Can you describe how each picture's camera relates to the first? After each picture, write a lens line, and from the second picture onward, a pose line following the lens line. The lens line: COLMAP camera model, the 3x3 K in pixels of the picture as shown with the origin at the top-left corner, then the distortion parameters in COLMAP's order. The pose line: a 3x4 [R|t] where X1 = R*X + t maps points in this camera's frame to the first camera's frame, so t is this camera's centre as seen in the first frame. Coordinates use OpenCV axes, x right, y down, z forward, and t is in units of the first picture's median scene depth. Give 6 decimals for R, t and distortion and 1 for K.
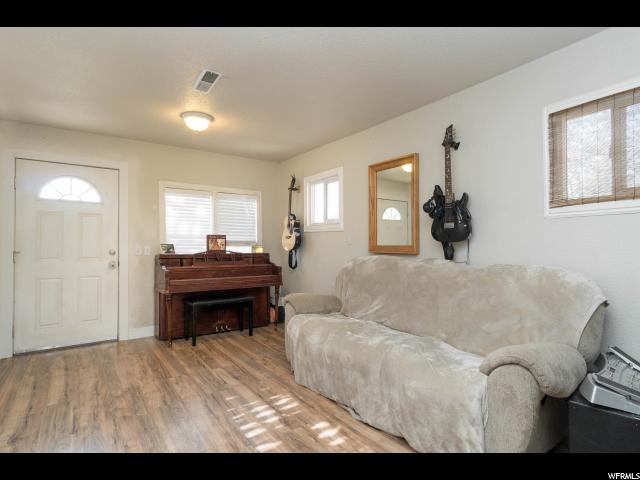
lens RADIAL K [[340.6, 0, 319.1], [0, 340.6, 240.3], [0, 0, 1]] dist [0.007461, -0.002102]
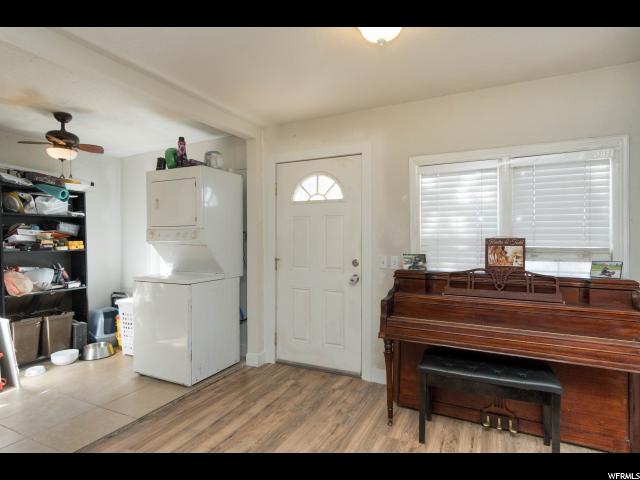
lens RADIAL K [[340.6, 0, 321.9], [0, 340.6, 243.0], [0, 0, 1]] dist [0.007461, -0.002102]
pose [[0.474467, 0.013151, -0.880175, 0.041568], [0.016121, 0.999591, 0.023626, -0.031308], [0.880126, -0.025399, 0.474061, 0.607676]]
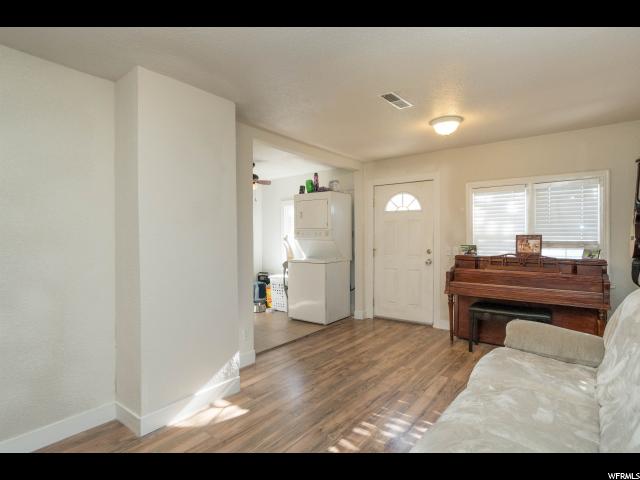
lens RADIAL K [[340.6, 0, 320.1], [0, 340.6, 244.4], [0, 0, 1]] dist [0.007461, -0.002102]
pose [[0.299277, 0.024272, -0.953857, 0.435218], [0.023429, 0.999188, 0.032777, -0.039408], [0.953879, -0.032157, 0.298465, 0.310009]]
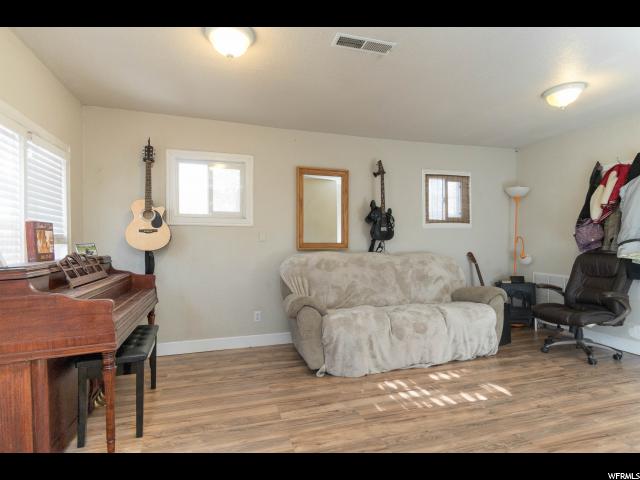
lens RADIAL K [[340.6, 0, 324.7], [0, 340.6, 241.1], [0, 0, 1]] dist [0.007461, -0.002102]
pose [[0.294732, 0.001750, 0.955578, -0.794380], [-0.013285, 0.999909, 0.002267, 0.005910], [-0.955488, -0.013363, 0.294728, 0.586299]]
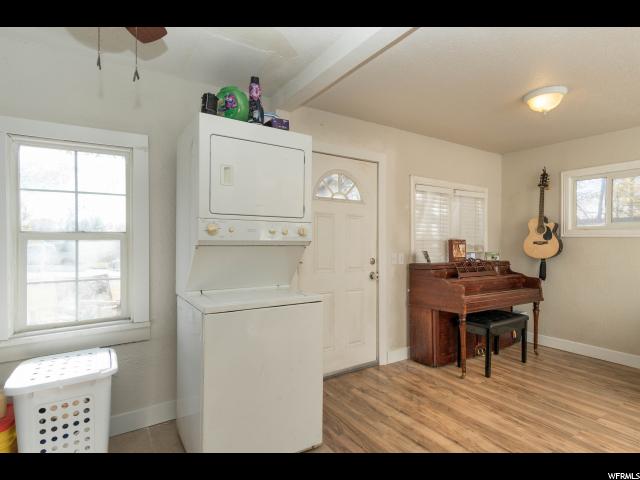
lens RADIAL K [[340.6, 0, 316.3], [0, 340.6, 240.9], [0, 0, 1]] dist [0.007461, -0.002102]
pose [[0.998426, 0.009210, -0.055332, -0.747343], [-0.008185, 0.999791, 0.018721, -0.031603], [0.055493, -0.018239, 0.998292, 0.162792]]
